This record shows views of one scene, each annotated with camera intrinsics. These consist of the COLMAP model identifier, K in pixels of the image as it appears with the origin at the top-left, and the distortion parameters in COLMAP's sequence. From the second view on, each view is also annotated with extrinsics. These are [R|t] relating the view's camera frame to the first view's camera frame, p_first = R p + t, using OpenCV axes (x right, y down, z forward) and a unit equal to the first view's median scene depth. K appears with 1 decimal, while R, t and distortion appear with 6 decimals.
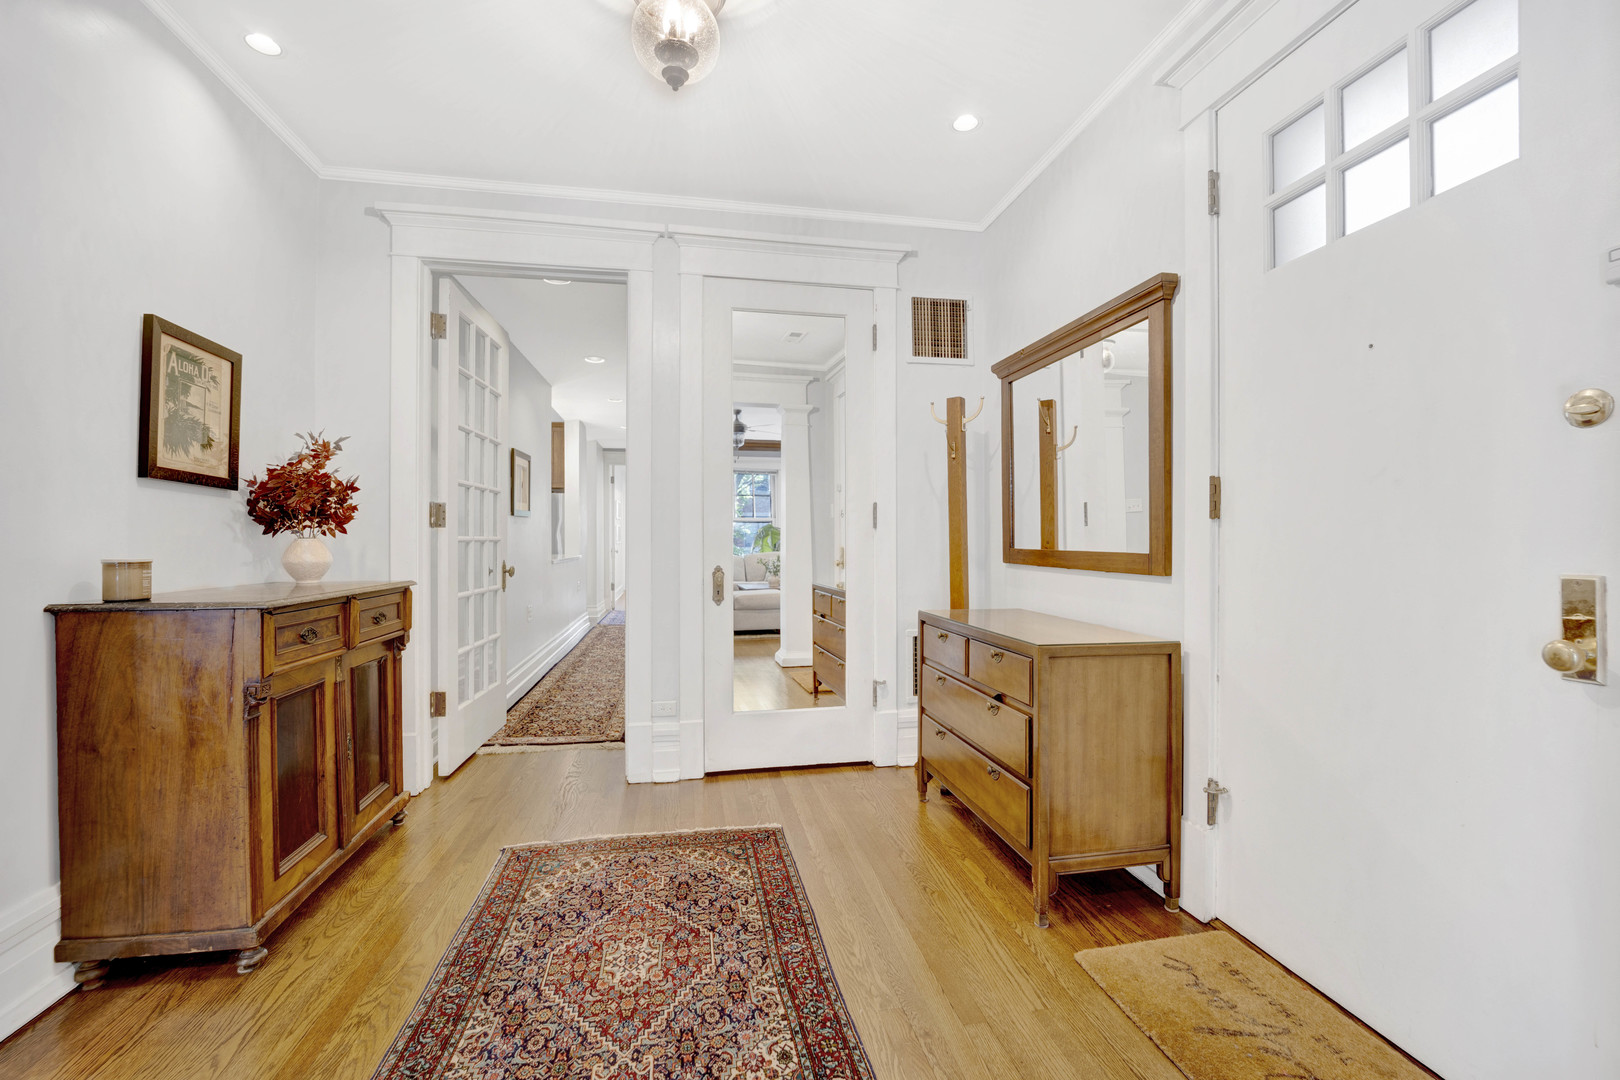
lens RADIAL K [[668.0, 0, 813.1], [0, 668.0, 537.5], [0, 0, 1]] dist [-0.022422, 0.000522]
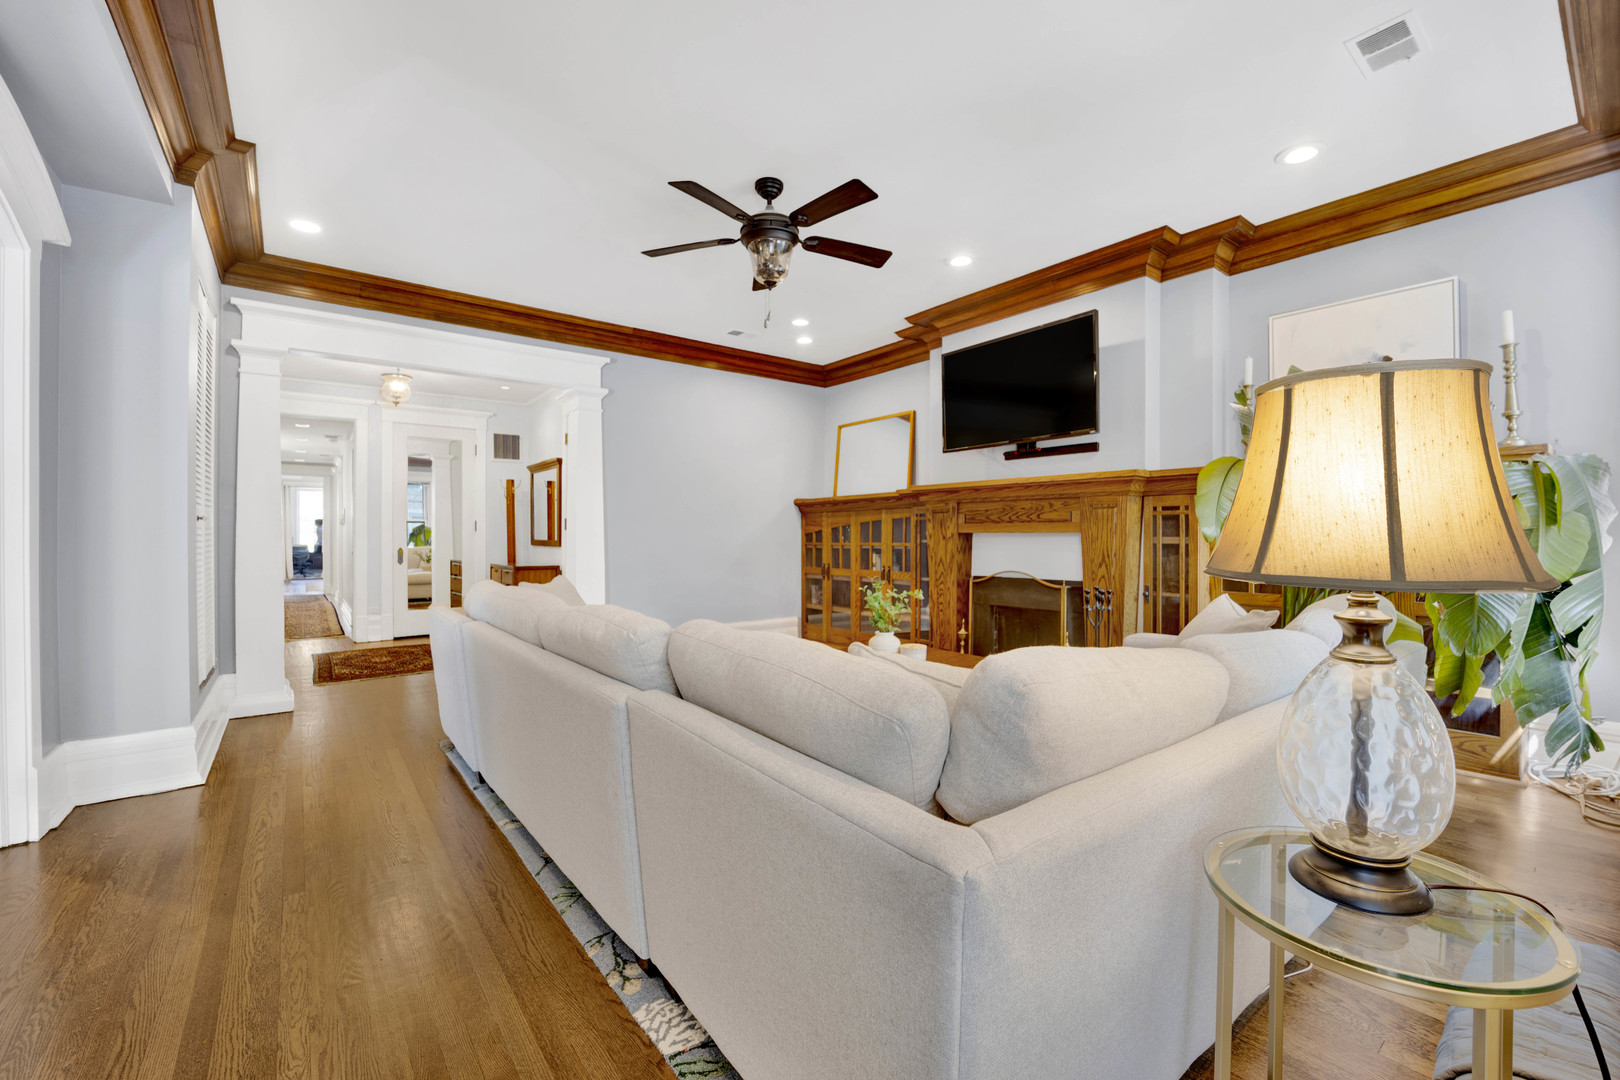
lens RADIAL K [[668.0, 0, 816.2], [0, 668.0, 543.2], [0, 0, 1]] dist [-0.022422, 0.000522]
pose [[0.889159, -0.005406, 0.457566, 0.089796], [-0.000188, 0.999926, 0.012179, -0.001442], [-0.457598, -0.010915, 0.889092, -1.684852]]
